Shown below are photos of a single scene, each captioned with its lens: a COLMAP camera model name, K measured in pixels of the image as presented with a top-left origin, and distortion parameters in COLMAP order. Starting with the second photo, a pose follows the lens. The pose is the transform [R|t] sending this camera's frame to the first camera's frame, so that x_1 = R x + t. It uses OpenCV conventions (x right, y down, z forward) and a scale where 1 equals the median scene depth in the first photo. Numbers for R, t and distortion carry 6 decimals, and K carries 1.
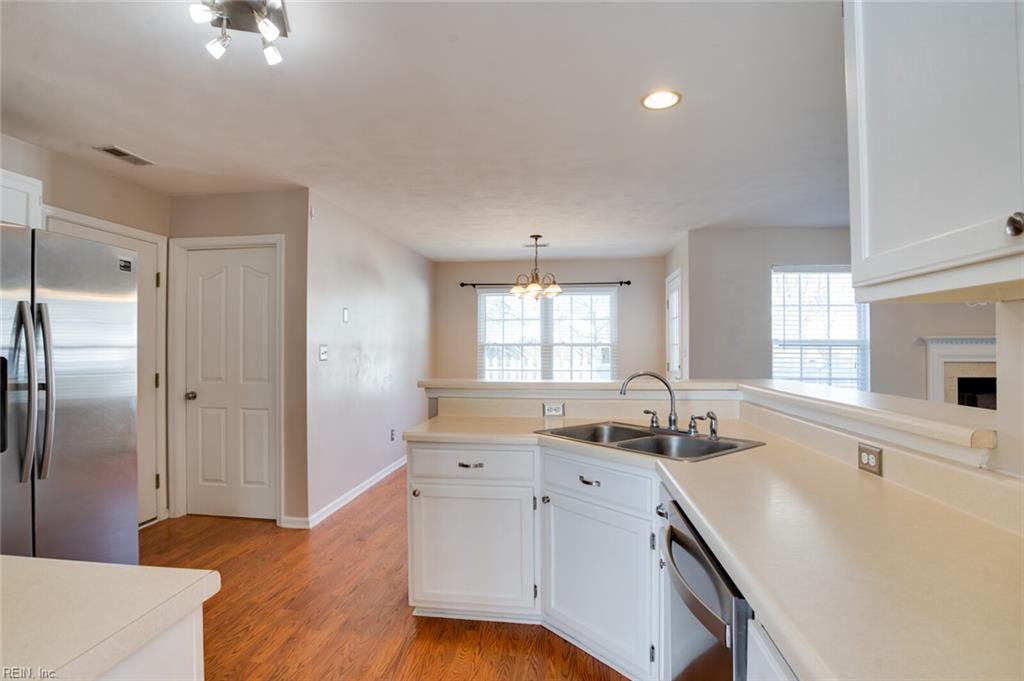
lens RADIAL K [[514.4, 0, 507.6], [0, 514.4, 357.8], [0, 0, 1]] dist [-0.073538, 0.027347]
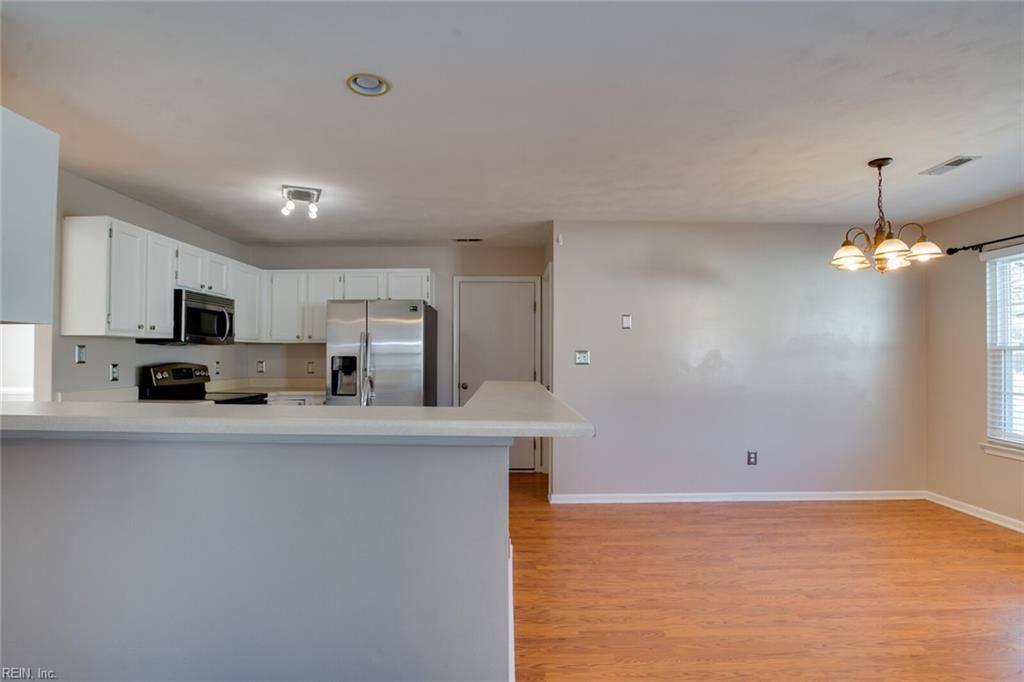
lens RADIAL K [[514.4, 0, 507.6], [0, 514.4, 358.3], [0, 0, 1]] dist [-0.073538, 0.027347]
pose [[0.117766, 0.005943, -0.993024, 0.559993], [-0.015049, 0.999878, 0.004200, -0.010099], [0.992927, 0.014450, 0.117841, 0.513406]]
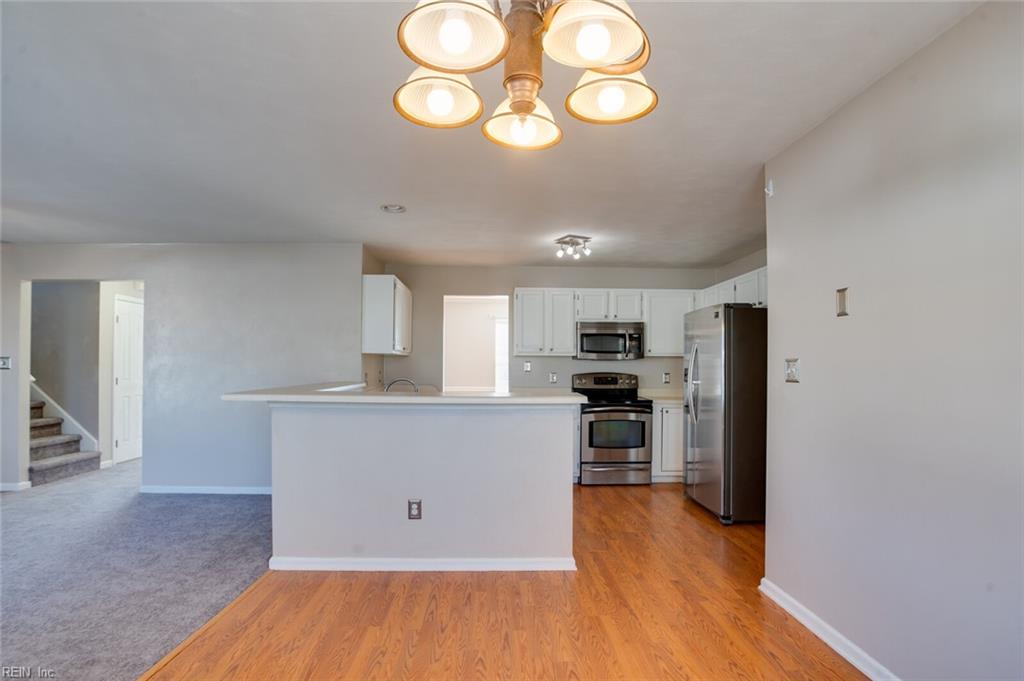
lens RADIAL K [[524.9, 0, 512.5], [0, 524.9, 370.7], [0, 0, 1]] dist [-0.059026, 0.000008]
pose [[-0.987250, -0.004453, -0.159114, 0.084513], [-0.007674, 0.999778, 0.019635, -0.017647], [0.158991, 0.020606, -0.987065, 1.205432]]
